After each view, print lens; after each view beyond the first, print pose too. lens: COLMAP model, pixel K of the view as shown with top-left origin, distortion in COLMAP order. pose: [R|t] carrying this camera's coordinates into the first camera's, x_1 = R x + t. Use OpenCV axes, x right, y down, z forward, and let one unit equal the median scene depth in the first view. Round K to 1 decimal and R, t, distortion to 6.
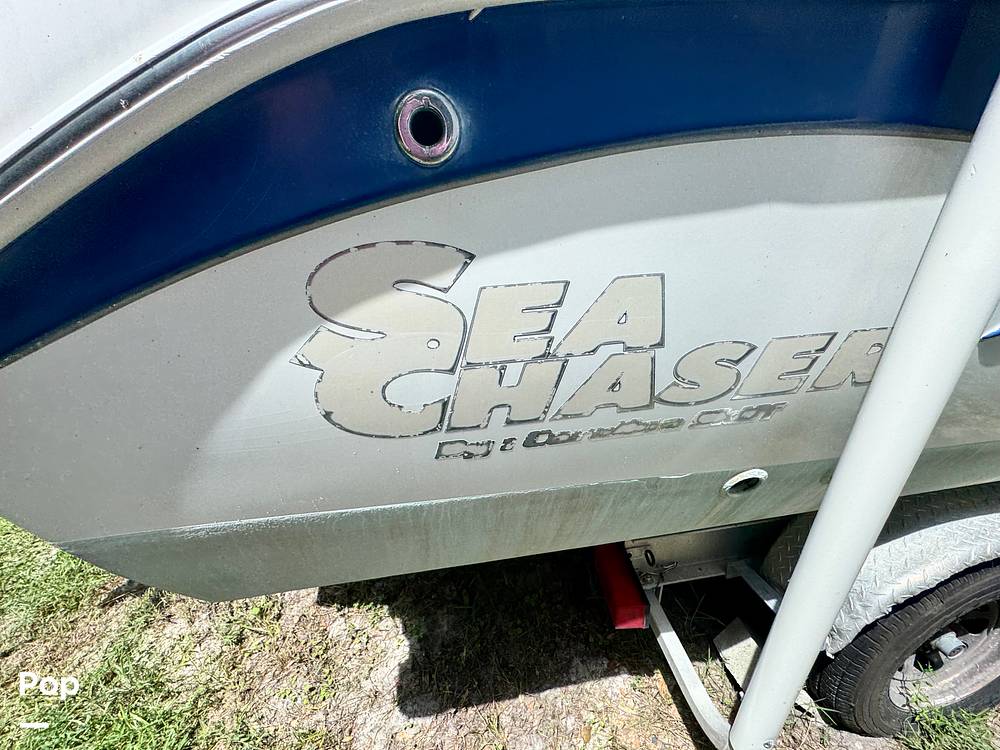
lens RADIAL K [[403.0, 0, 500.0], [0, 403.0, 375.0], [0, 0, 1]] dist [-0.009780, -0.000128]
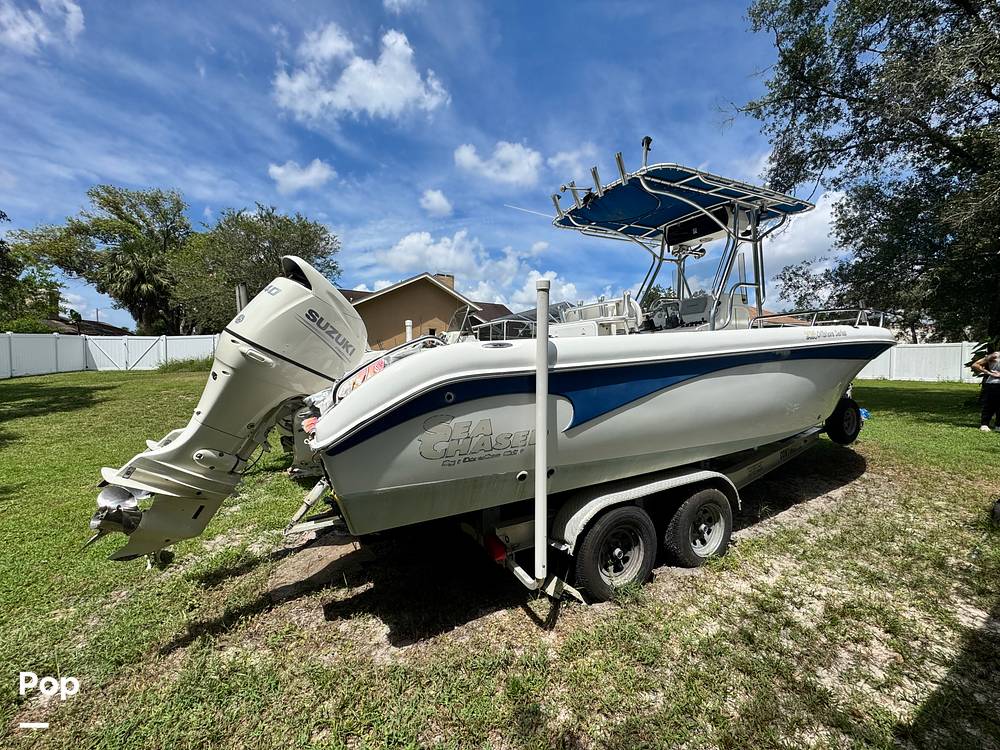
lens RADIAL K [[403.0, 0, 500.0], [0, 403.0, 375.0], [0, 0, 1]] dist [-0.009780, -0.000128]
pose [[0.945315, -0.002827, 0.326147, -0.883089], [0.117781, 0.935445, -0.333273, 0.735271], [-0.304151, 0.353461, 0.884623, -2.924736]]
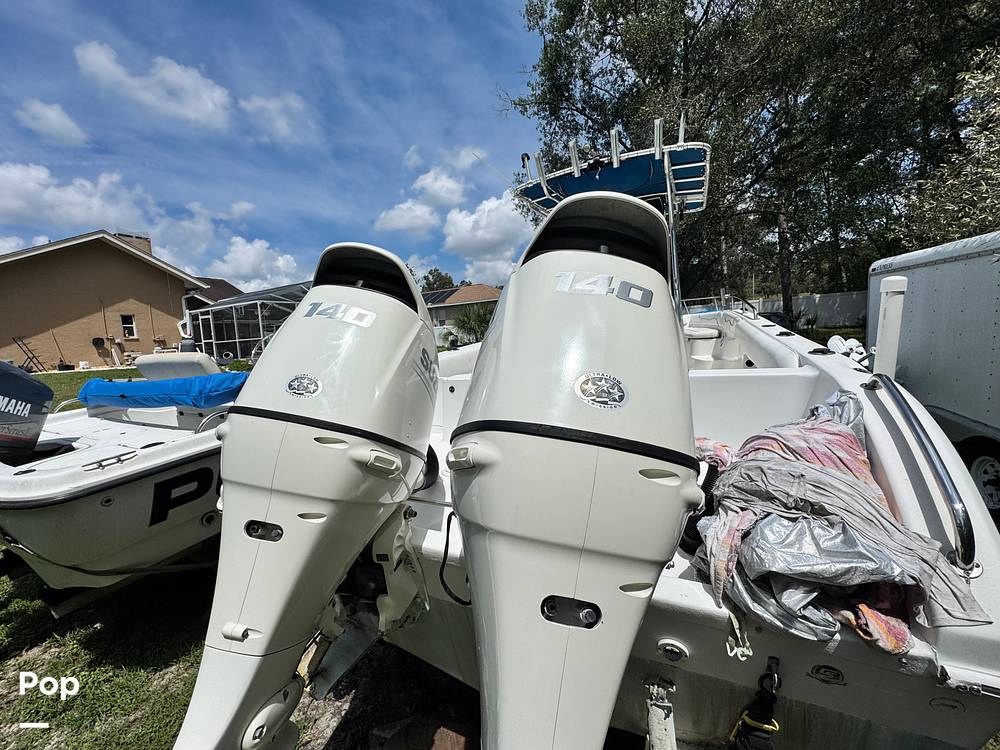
lens RADIAL K [[399.3, 0, 500.0], [0, 399.3, 375.0], [0, 0, 1]] dist [0.000789, -0.000184]
pose [[0.556746, -0.130950, 0.820296, -1.067284], [0.379885, 0.918322, -0.111234, 0.569893], [-0.738730, 0.373547, 0.561018, -2.652102]]
